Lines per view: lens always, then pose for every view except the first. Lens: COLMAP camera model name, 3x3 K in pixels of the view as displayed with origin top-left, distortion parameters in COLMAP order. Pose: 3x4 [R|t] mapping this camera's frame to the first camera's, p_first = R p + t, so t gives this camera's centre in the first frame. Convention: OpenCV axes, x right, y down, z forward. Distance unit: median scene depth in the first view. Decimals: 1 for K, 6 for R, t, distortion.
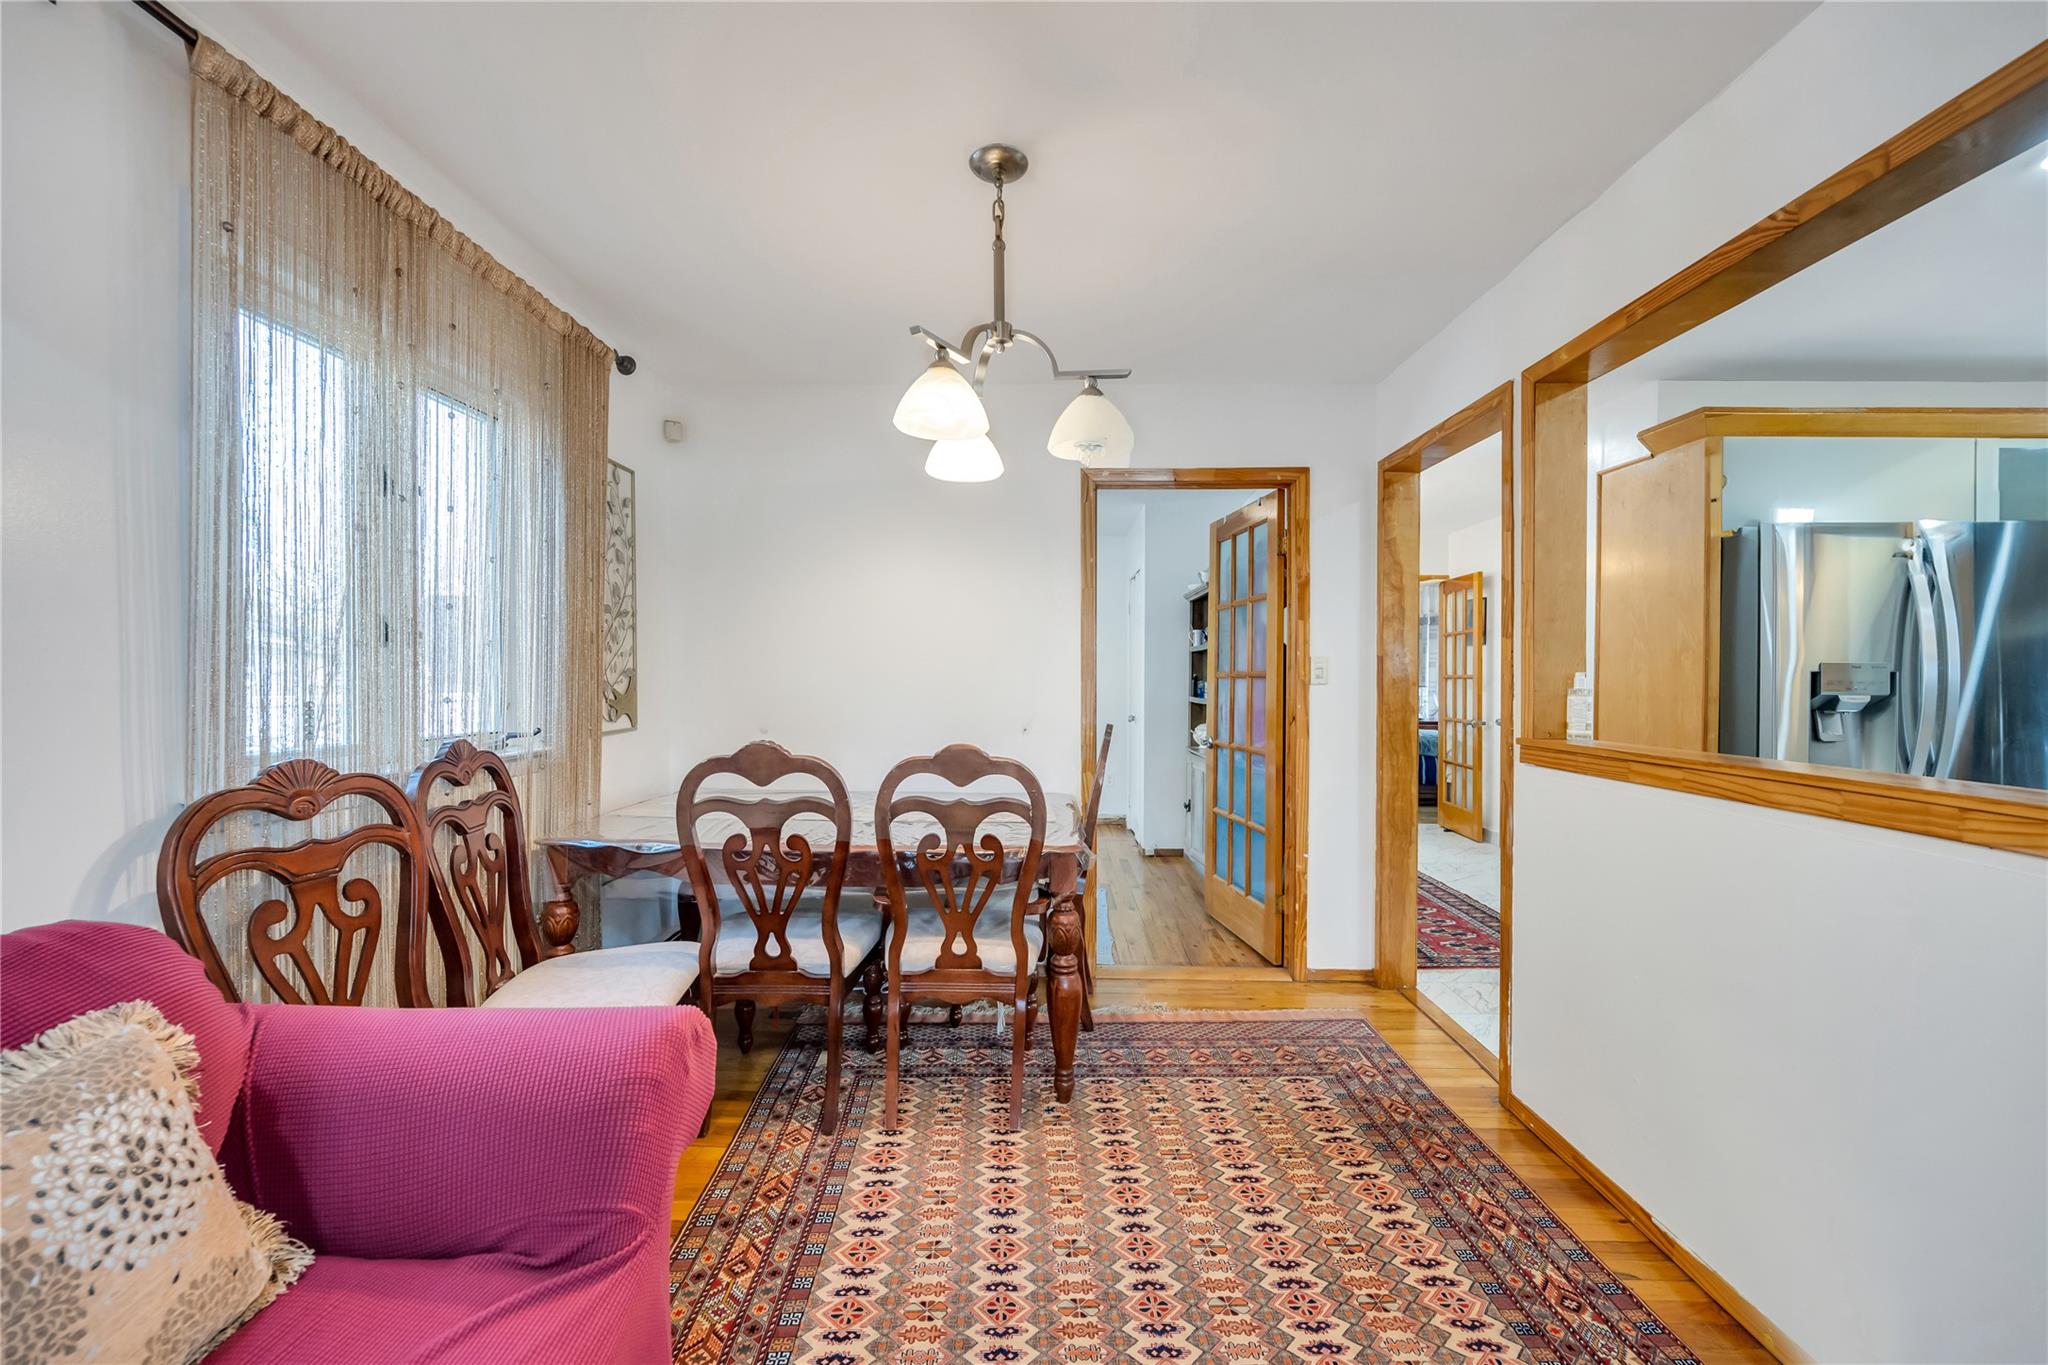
lens RADIAL K [[811.8, 0, 1027.9], [0, 811.8, 678.2], [0, 0, 1]] dist [-0.000894, -0.000177]
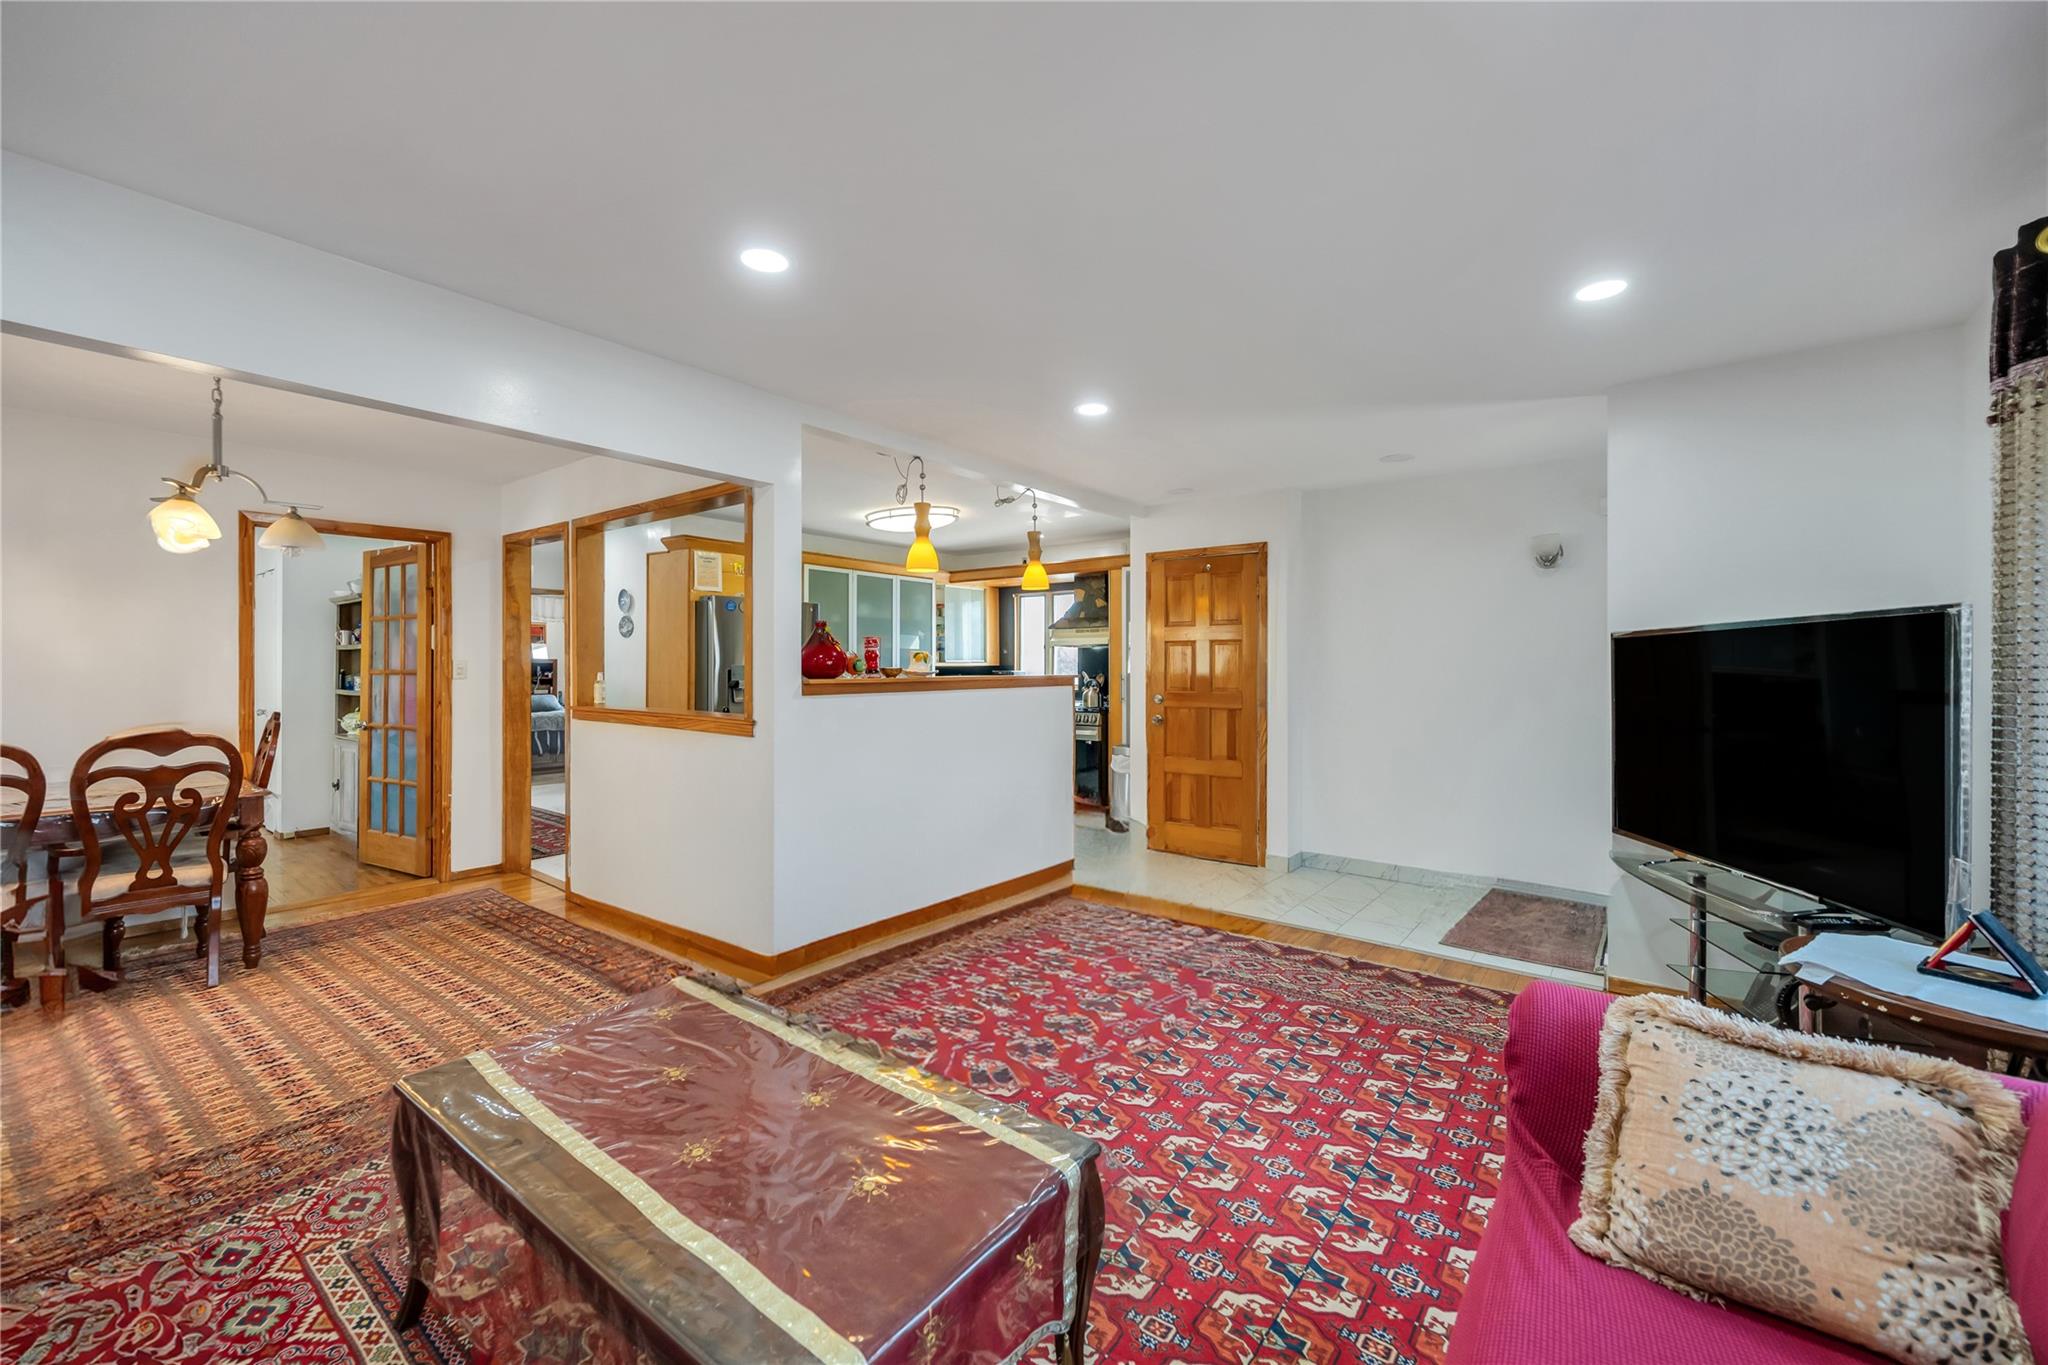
lens RADIAL K [[800.7, 0, 1023.1], [0, 800.7, 663.4], [0, 0, 1]] dist [-0.001894, -0.000505]
pose [[0.596768, -0.002921, 0.802409, -0.206912], [0.002444, 0.999995, 0.001823, -0.021882], [-0.802410, 0.000873, 0.596772, -0.723961]]
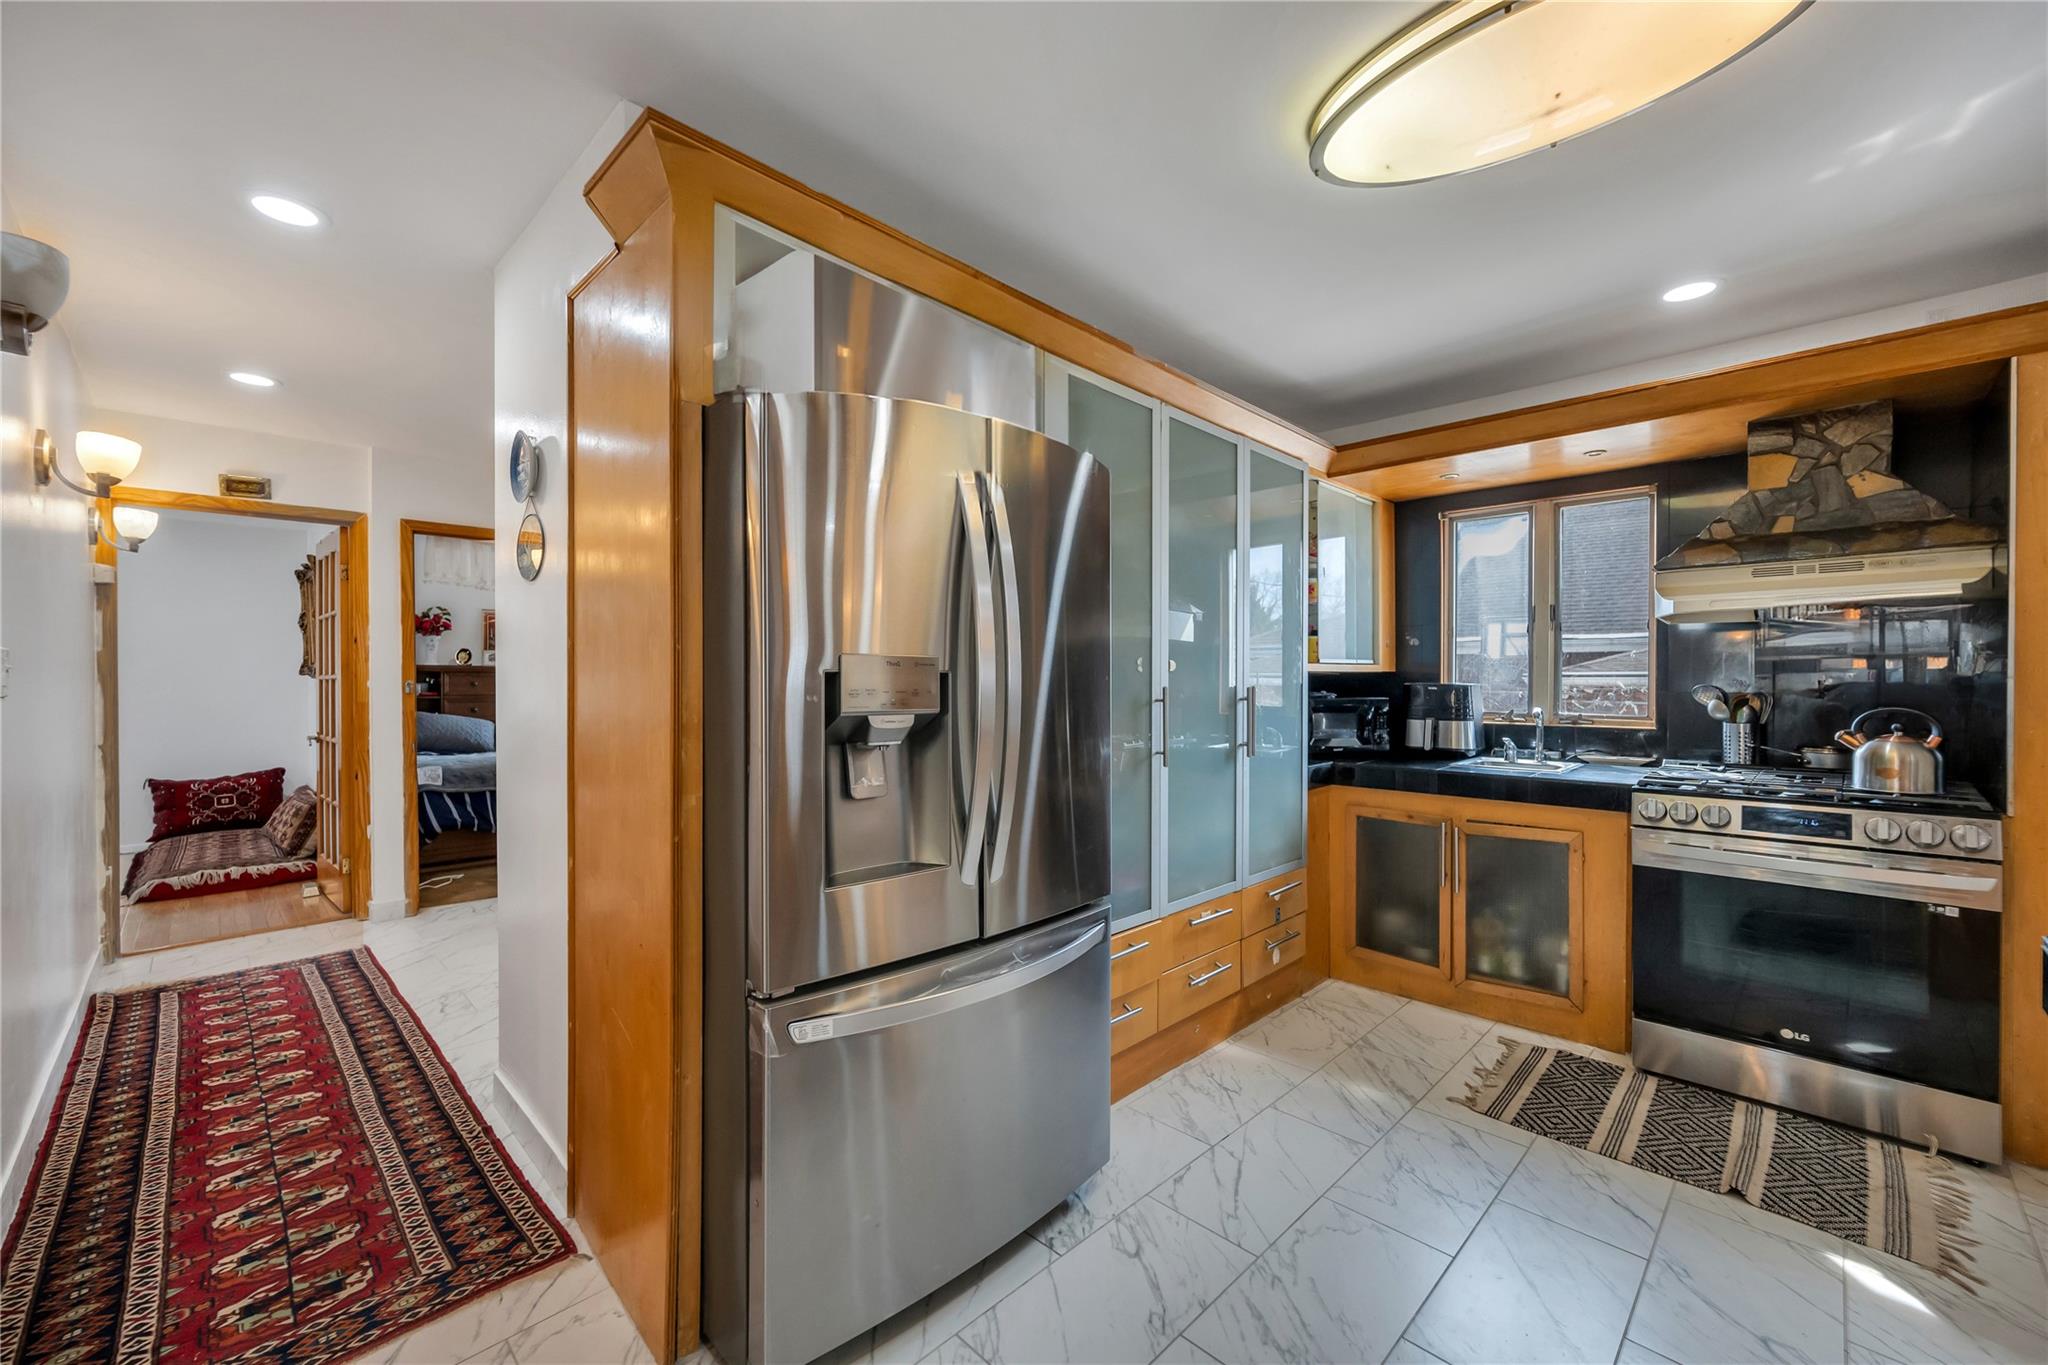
lens RADIAL K [[811.8, 0, 1027.9], [0, 811.8, 678.2], [0, 0, 1]] dist [-0.000894, -0.000177]
pose [[0.699911, -0.002105, 0.714227, 0.577039], [0.003813, 0.999992, -0.000789, -0.003152], [-0.714219, 0.003275, 0.699914, 0.455932]]
